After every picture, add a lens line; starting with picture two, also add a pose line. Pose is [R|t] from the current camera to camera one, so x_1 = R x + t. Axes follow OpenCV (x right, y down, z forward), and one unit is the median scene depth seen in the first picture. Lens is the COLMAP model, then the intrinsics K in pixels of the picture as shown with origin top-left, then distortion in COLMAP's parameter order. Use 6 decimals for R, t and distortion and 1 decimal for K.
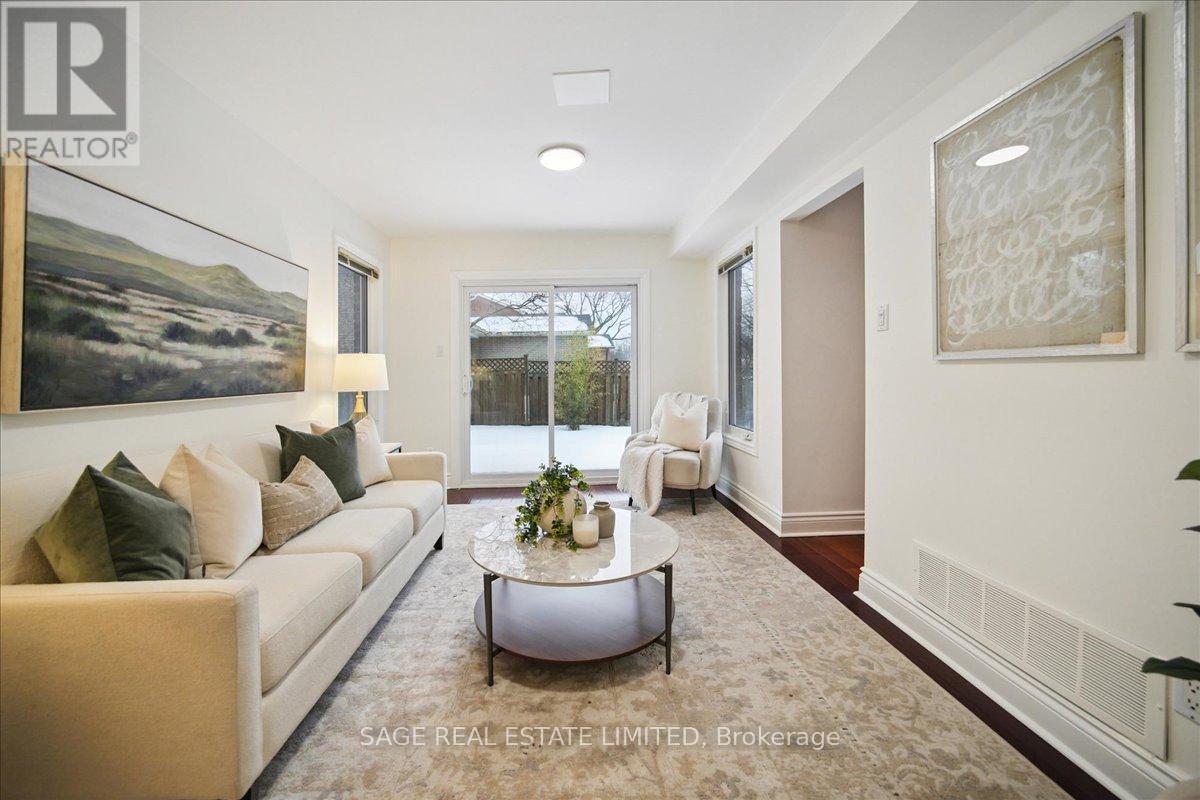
lens RADIAL K [[438.7, 0, 600.9], [0, 438.7, 386.8], [0, 0, 1]] dist [-0.017431, 0.000116]
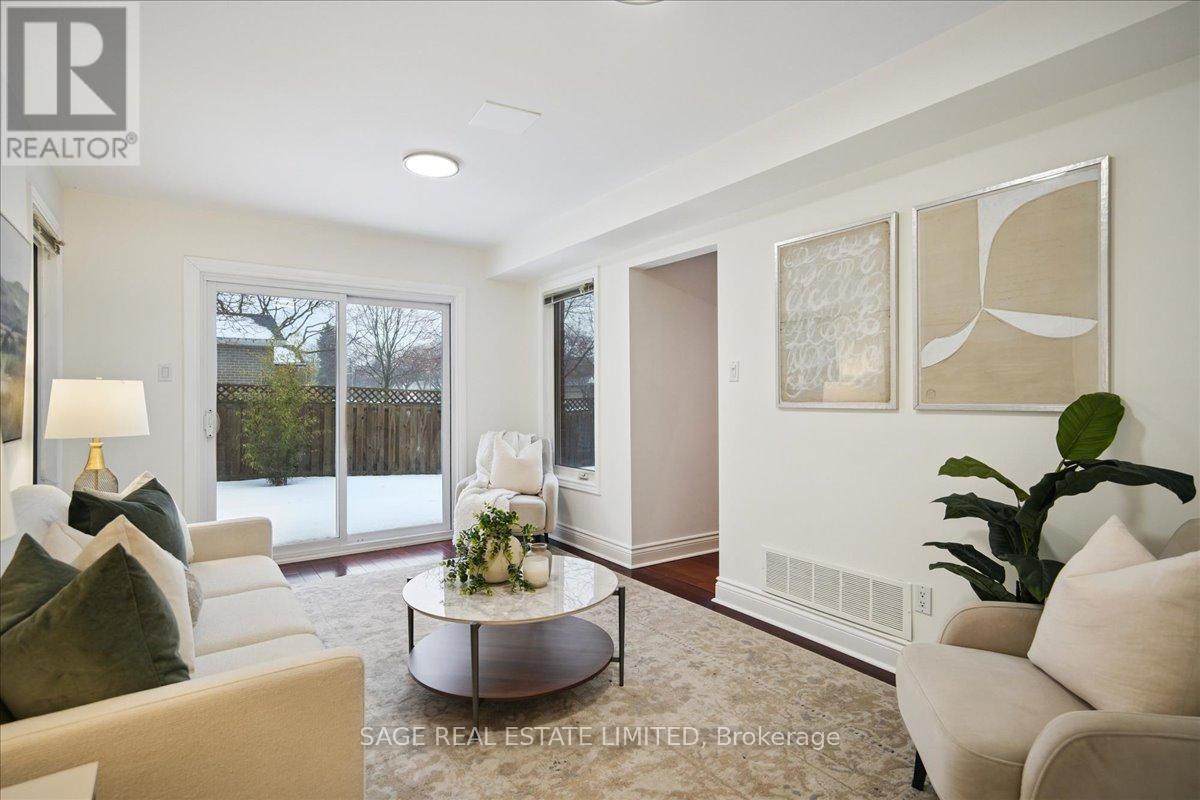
lens RADIAL K [[570.9, 0, 598.0], [0, 570.9, 411.1], [0, 0, 1]] dist [0.001995, 0.000299]
pose [[0.849737, 0.006977, 0.527160, -0.671770], [0.000914, 0.999891, -0.014708, -0.025625], [-0.527205, 0.012980, 0.849639, -0.222869]]
